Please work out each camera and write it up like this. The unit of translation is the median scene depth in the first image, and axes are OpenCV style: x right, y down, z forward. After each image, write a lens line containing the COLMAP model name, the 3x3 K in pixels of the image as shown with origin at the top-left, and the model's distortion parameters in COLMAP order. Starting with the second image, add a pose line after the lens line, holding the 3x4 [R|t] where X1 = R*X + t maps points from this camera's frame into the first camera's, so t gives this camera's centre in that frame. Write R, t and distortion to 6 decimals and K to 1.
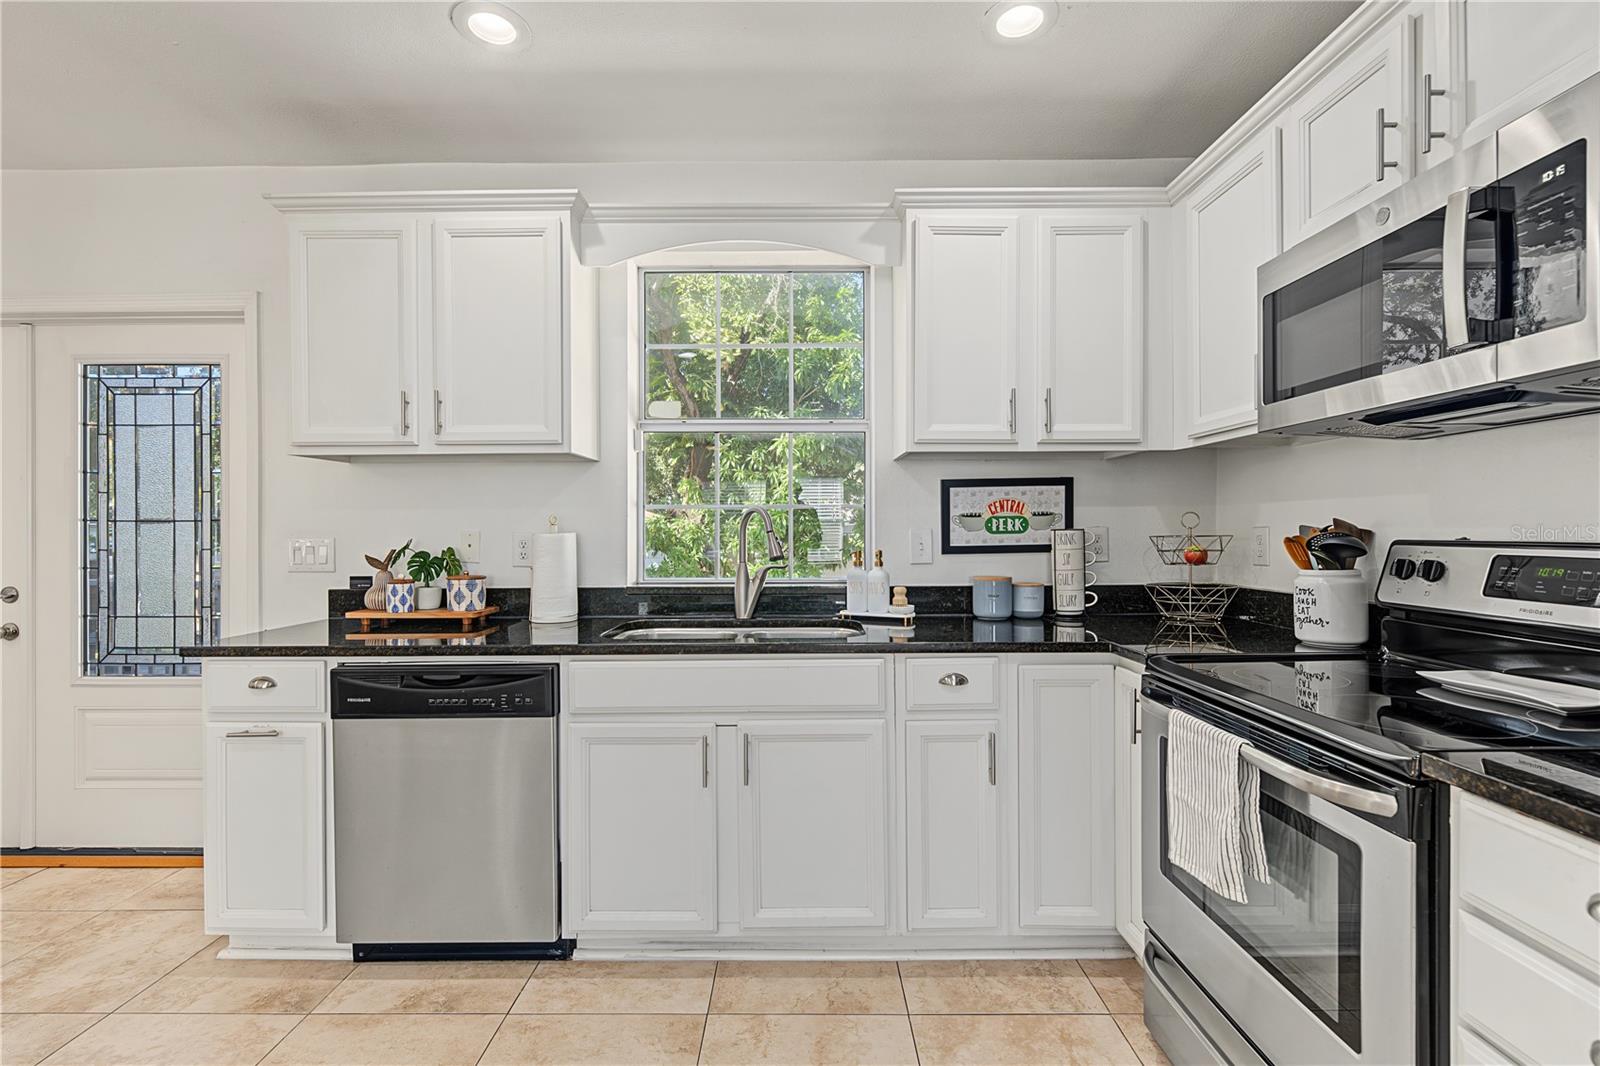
lens RADIAL K [[718.9, 0, 792.4], [0, 718.9, 531.8], [0, 0, 1]] dist [-0.000417, -0.001622]
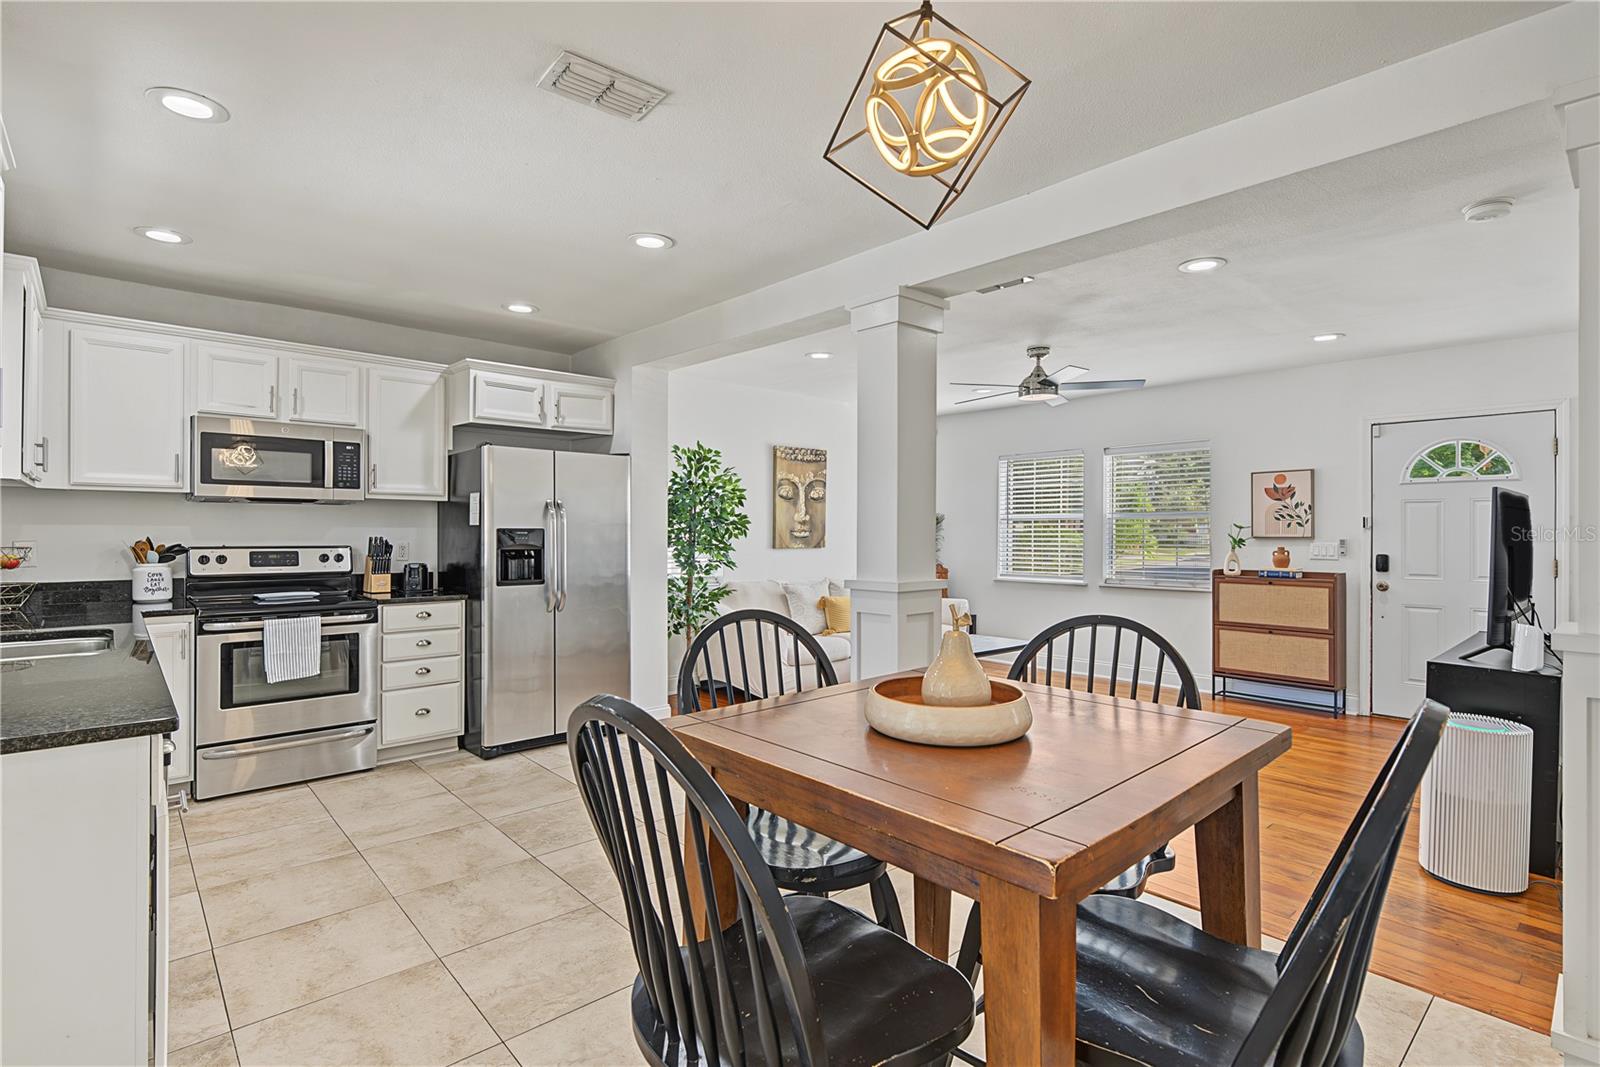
lens RADIAL K [[753.0, 0, 798.7], [0, 753.0, 529.3], [0, 0, 1]] dist [0.000679, -0.002132]
pose [[-0.682385, 0.004501, 0.730980, -1.572886], [0.000535, 0.999984, -0.005658, -0.021591], [-0.730993, -0.003470, -0.682376, 0.901617]]
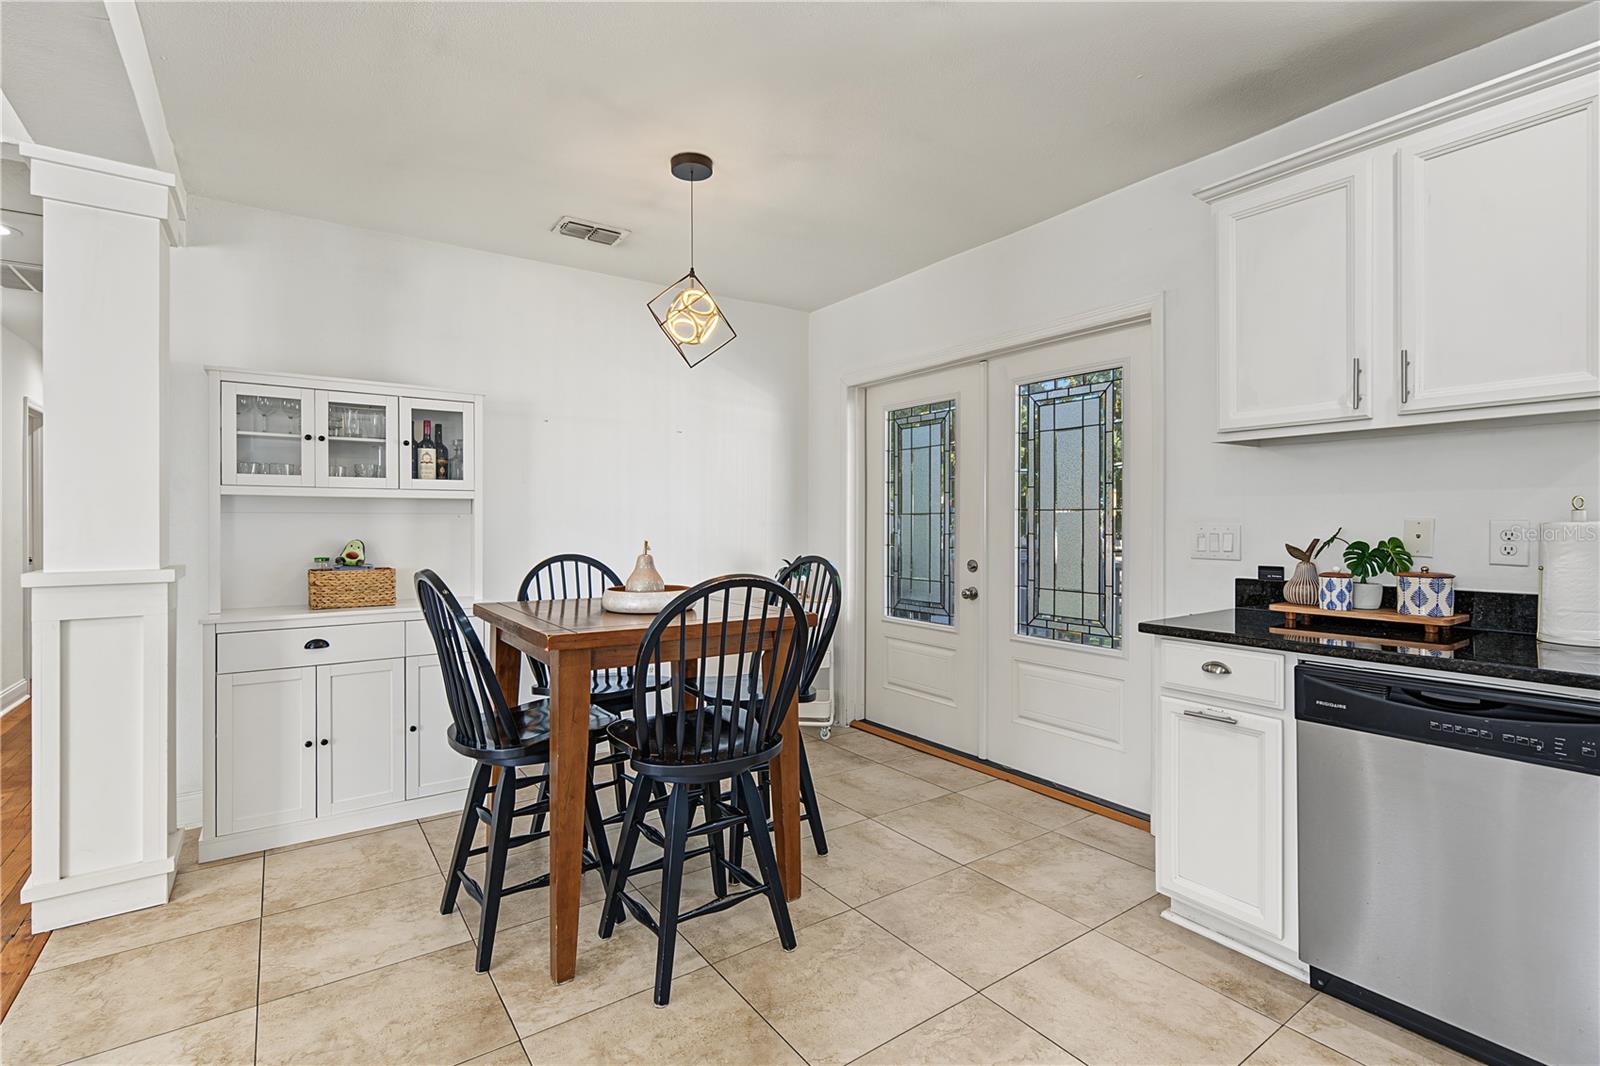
lens RADIAL K [[718.9, 0, 804.5], [0, 718.9, 525.5], [0, 0, 1]] dist [-0.000417, -0.001622]
pose [[0.590656, 0.007895, -0.806885, -0.228788], [-0.003273, 0.999967, 0.007388, 0.003668], [0.806917, -0.001723, 0.590663, -0.057526]]
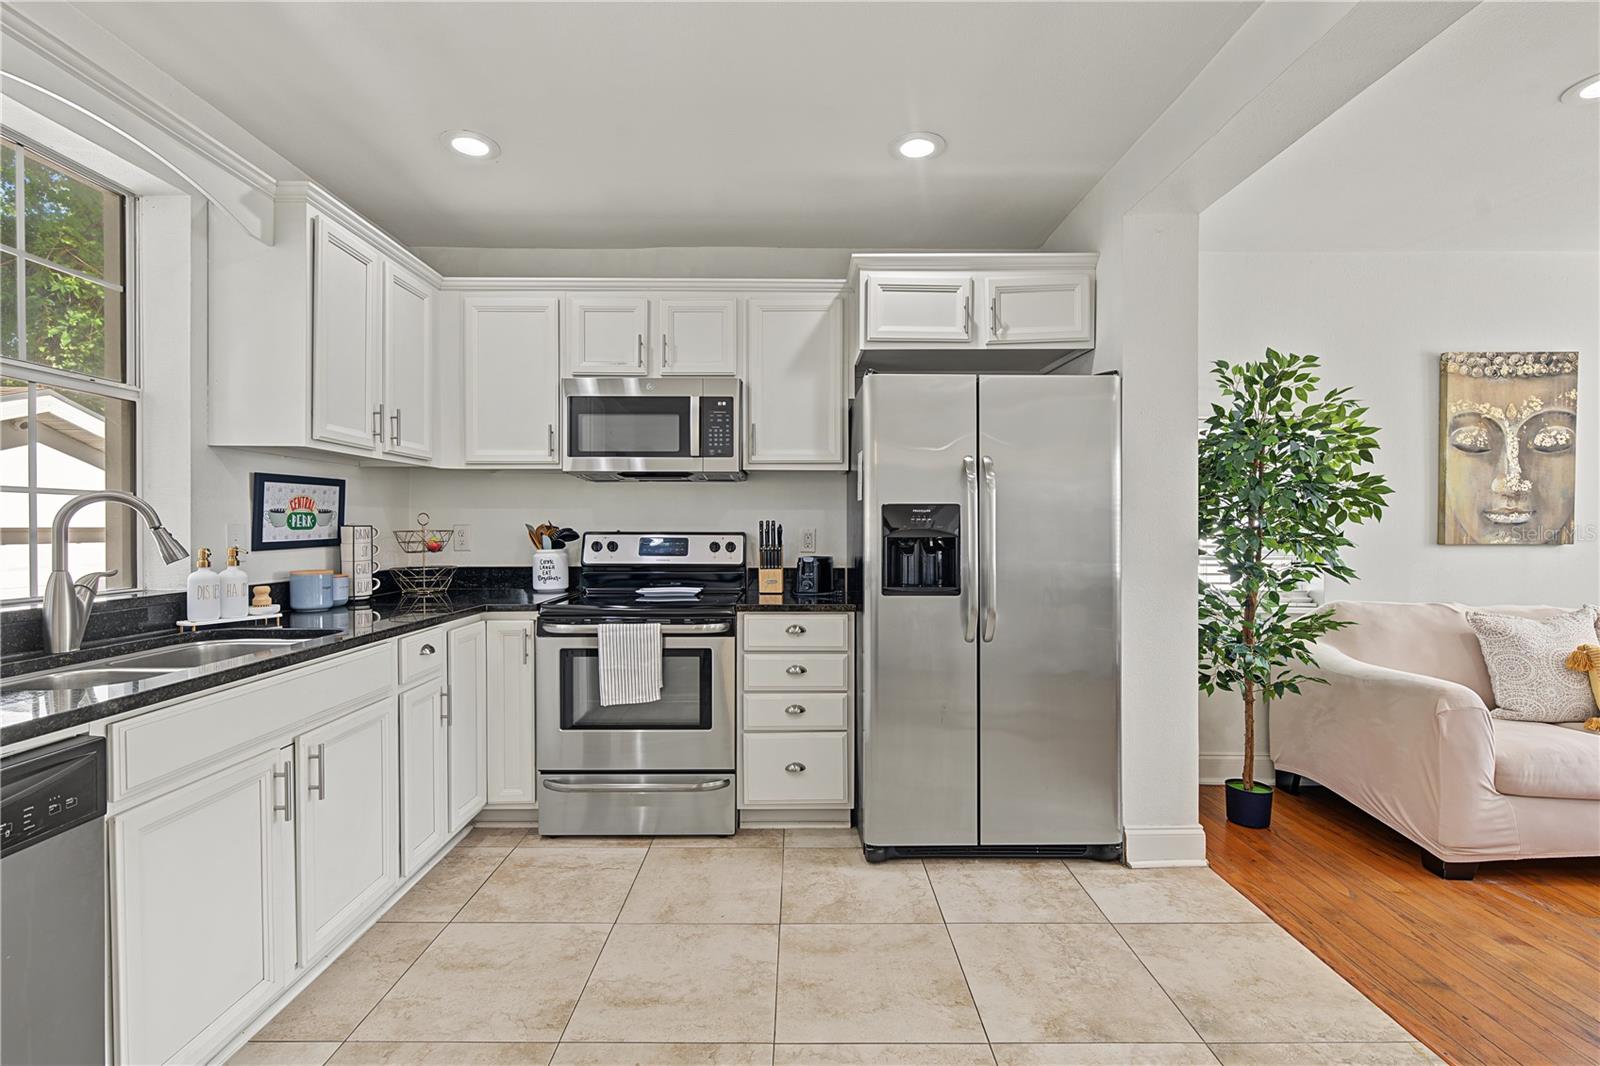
lens RADIAL K [[718.9, 0, 801.1], [0, 718.9, 528.6], [0, 0, 1]] dist [-0.000417, -0.001622]
pose [[-0.015309, 0.000899, 0.999882, -0.840817], [0.000890, 0.999999, -0.000886, 0.003279], [-0.999882, 0.000876, -0.015309, 0.330901]]
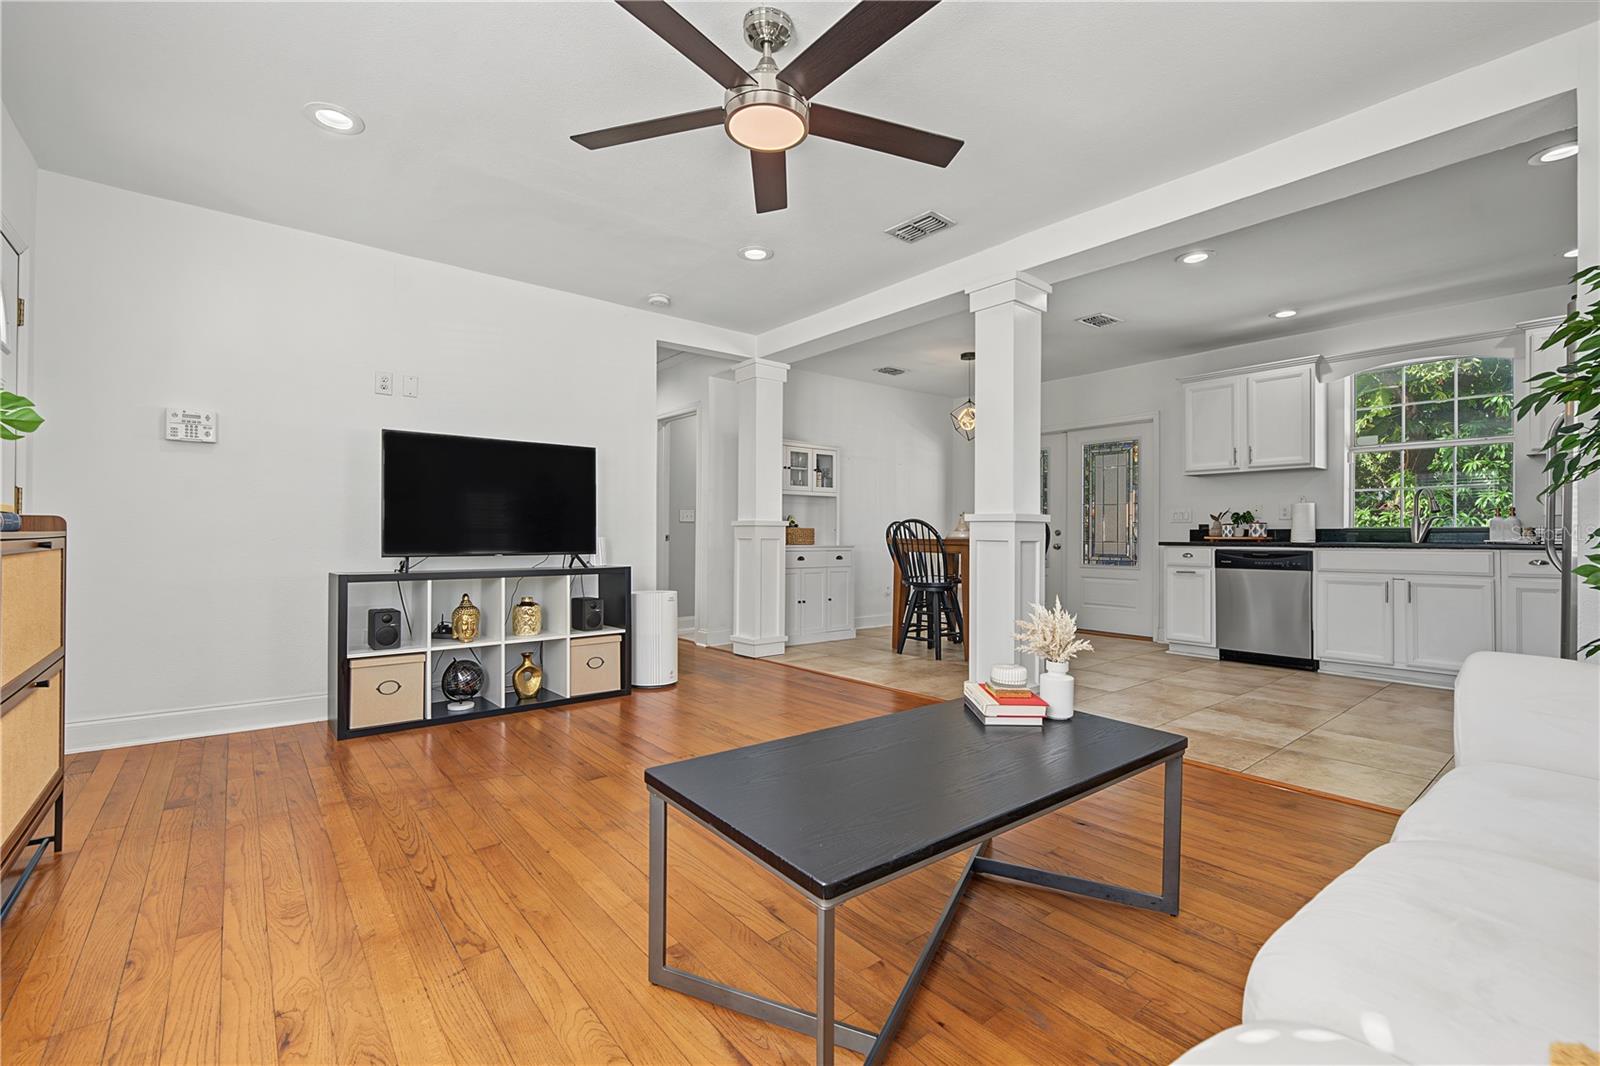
lens RADIAL K [[697.7, 0, 790.4], [0, 697.7, 532.7], [0, 0, 1]] dist [-0.009812, 0.004856]
pose [[0.641420, 0.004102, -0.767179, 0.325730], [-0.008225, 0.999965, -0.001530, 0.118611], [0.767146, 0.007292, 0.641431, -1.728041]]
